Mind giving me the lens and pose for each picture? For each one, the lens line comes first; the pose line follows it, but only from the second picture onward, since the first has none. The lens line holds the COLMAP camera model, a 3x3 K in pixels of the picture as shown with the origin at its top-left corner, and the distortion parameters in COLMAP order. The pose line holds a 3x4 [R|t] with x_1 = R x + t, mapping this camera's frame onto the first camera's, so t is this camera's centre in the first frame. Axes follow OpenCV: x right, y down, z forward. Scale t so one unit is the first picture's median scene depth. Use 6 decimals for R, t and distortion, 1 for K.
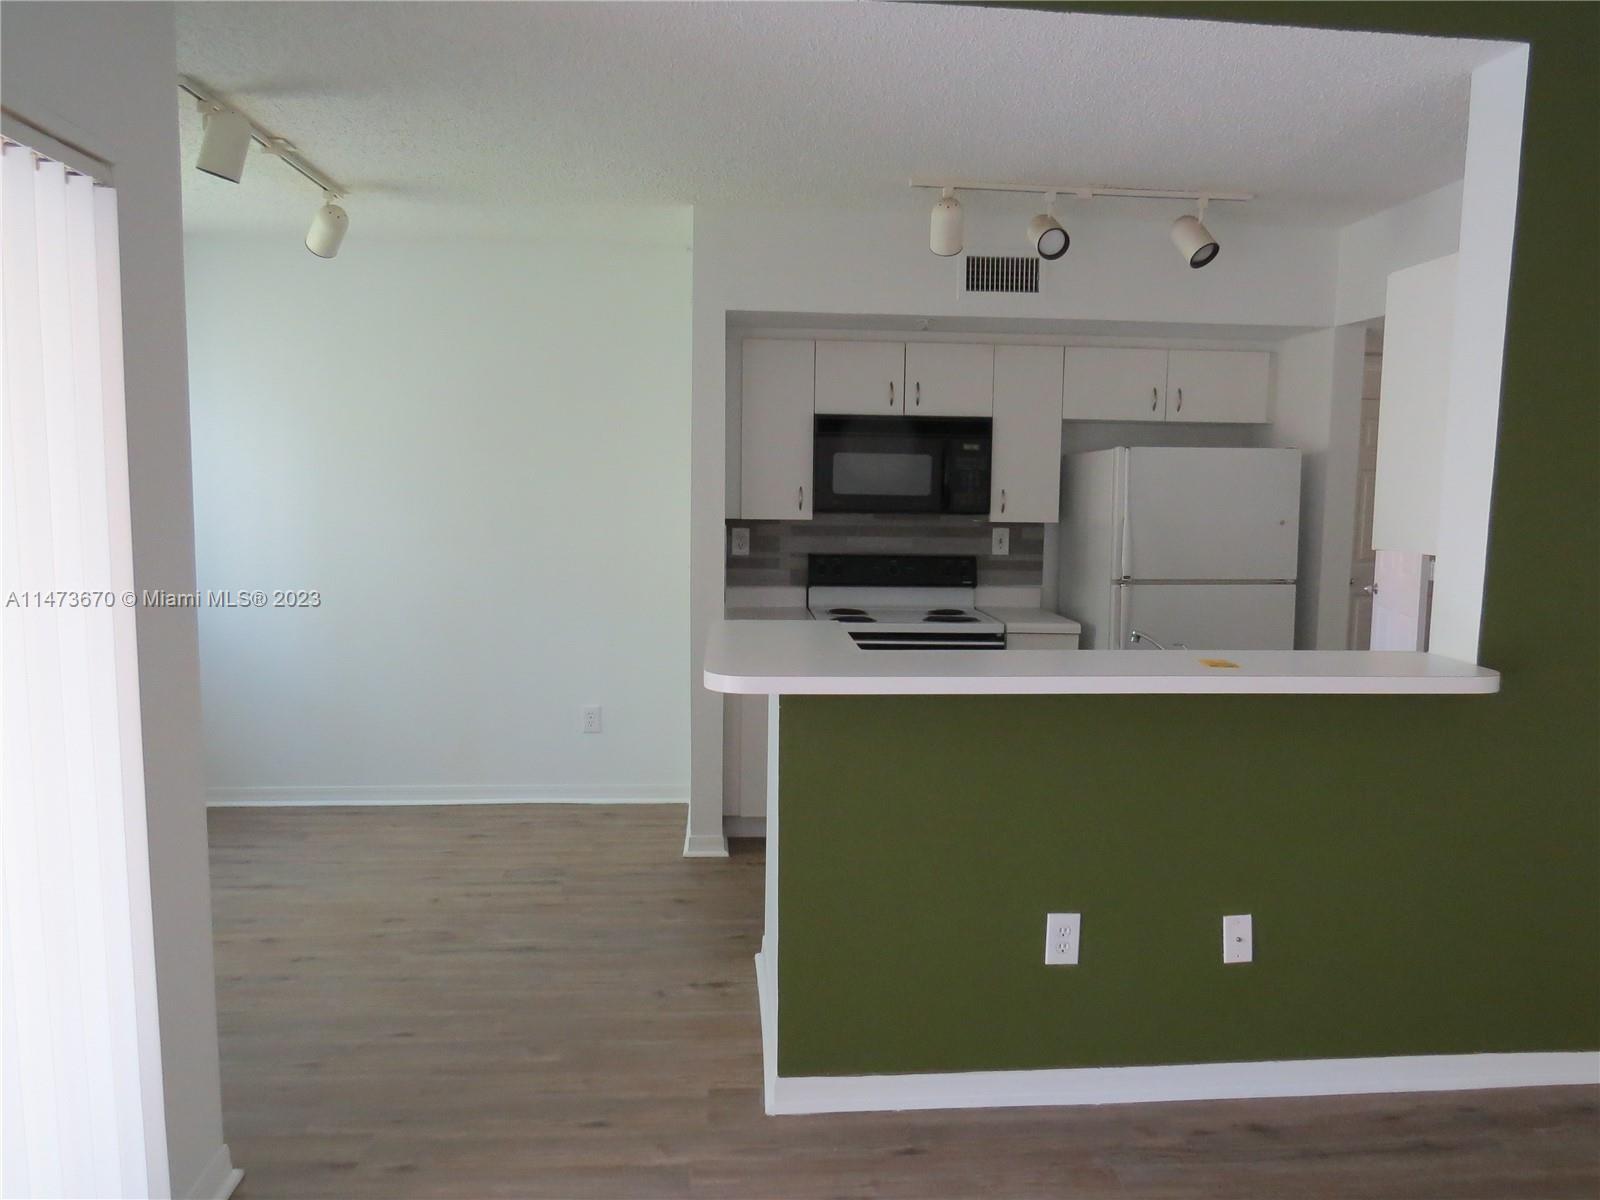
lens RADIAL K [[1135.4, 0, 798.1], [0, 1135.4, 589.6], [0, 0, 1]] dist [-0.024806, 0.001191]
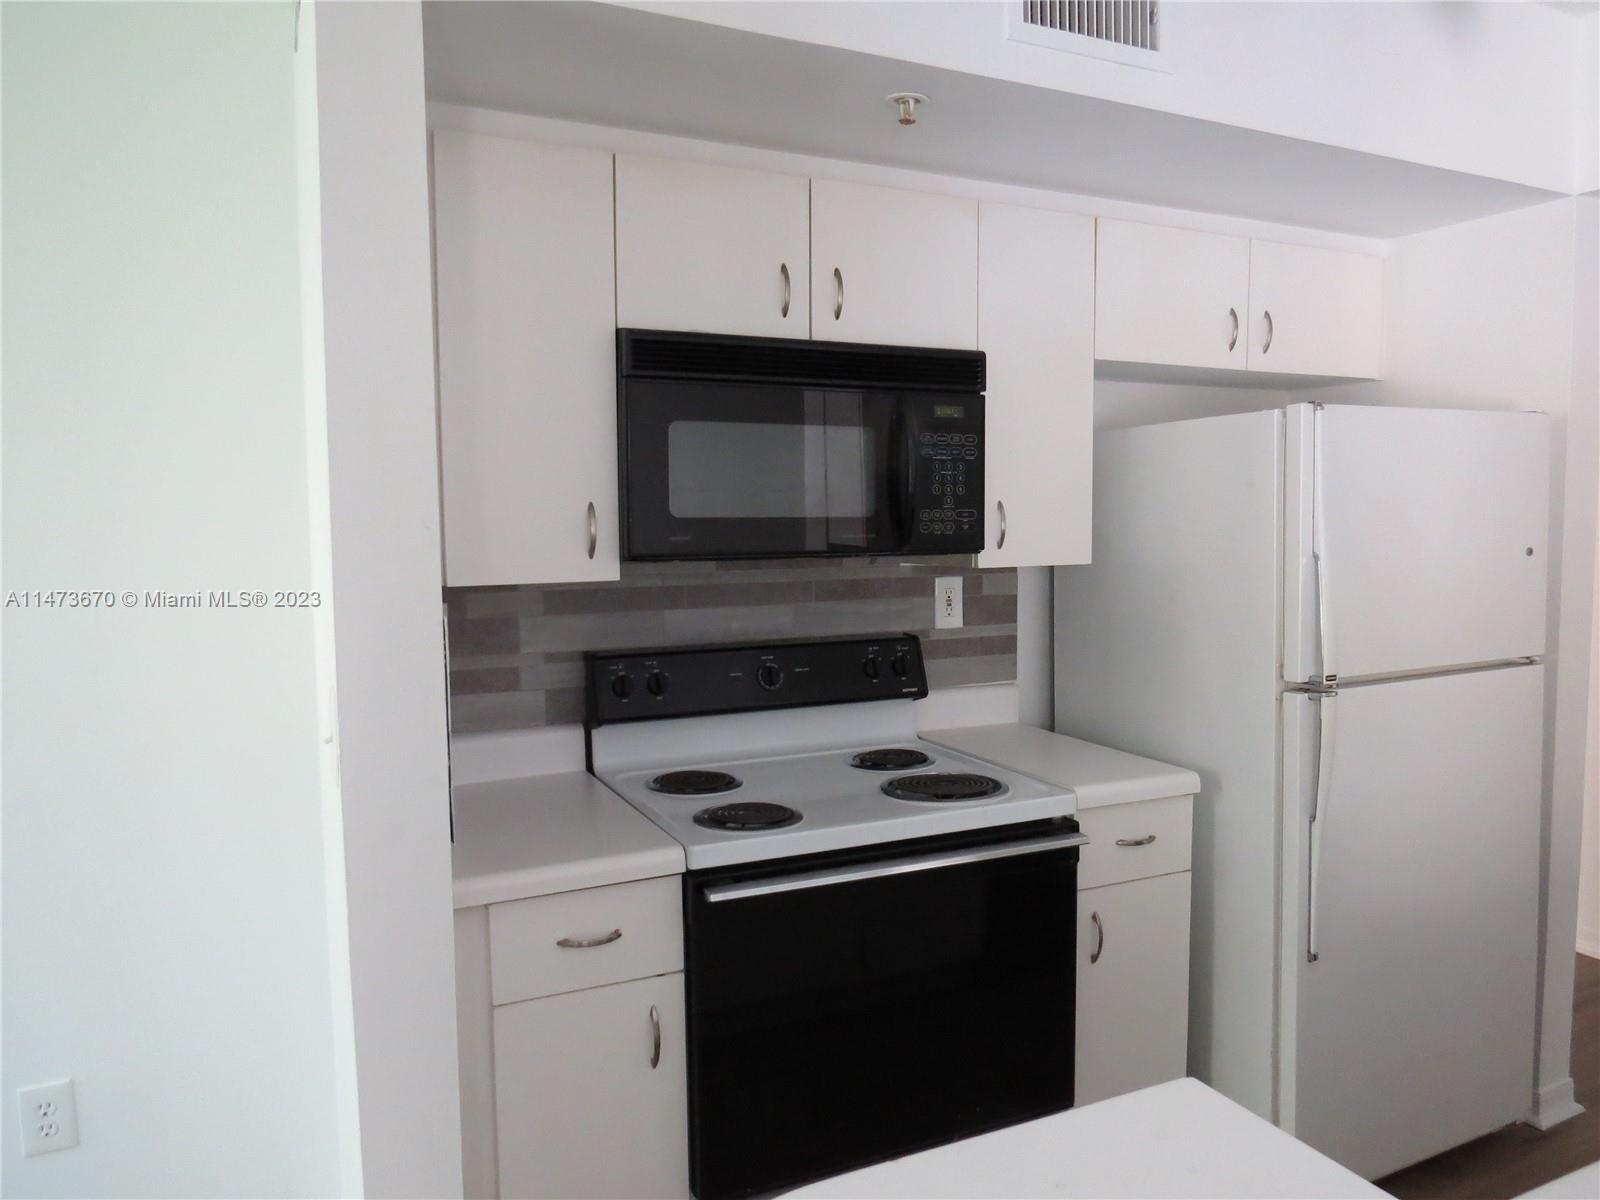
lens RADIAL K [[1135.4, 0, 809.0], [0, 1135.4, 594.8], [0, 0, 1]] dist [-0.024806, 0.001191]
pose [[0.929424, -0.047774, 0.365908, -0.076618], [0.054950, 0.998447, -0.009214, -0.048373], [-0.364900, 0.028670, 0.930605, 0.580512]]
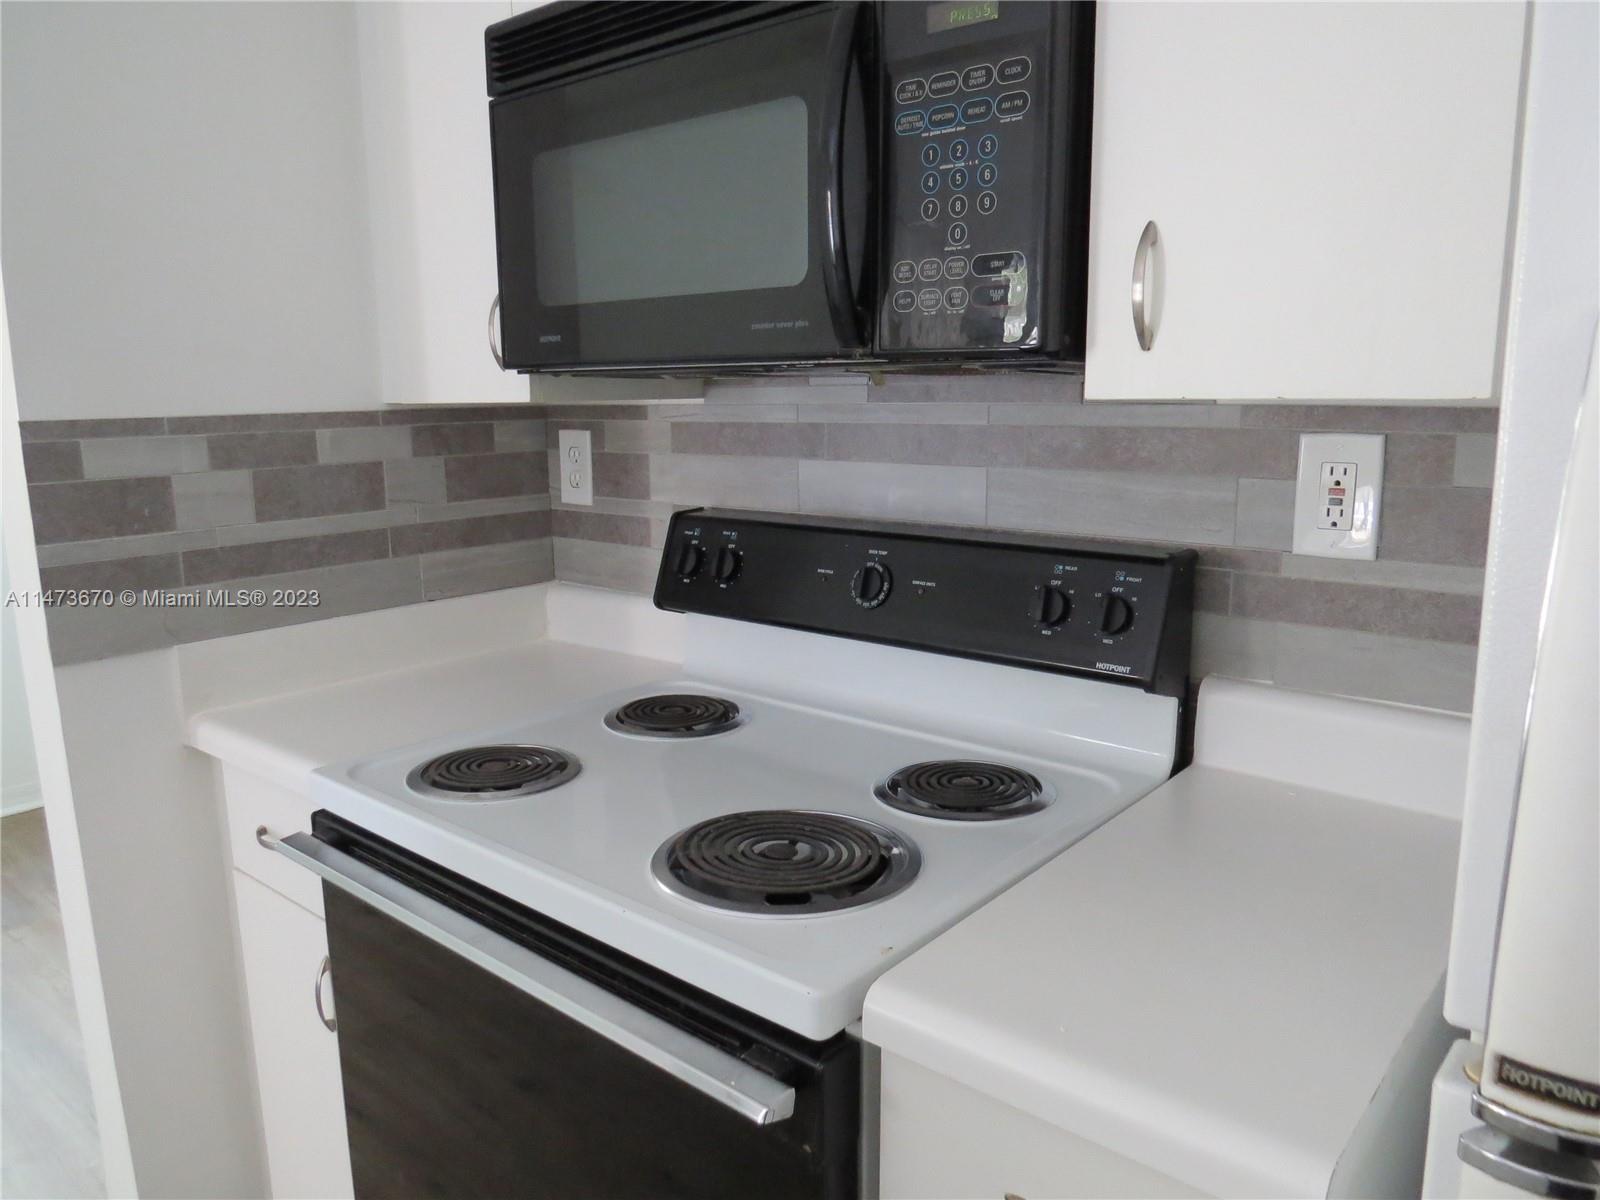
lens RADIAL K [[1135.4, 0, 799.3], [0, 1135.4, 610.5], [0, 0, 1]] dist [-0.024806, 0.001191]
pose [[0.721480, 0.111754, -0.683357, 0.274685], [-0.046279, 0.992466, 0.113443, -0.043834], [0.690887, -0.050222, 0.721217, 0.828767]]
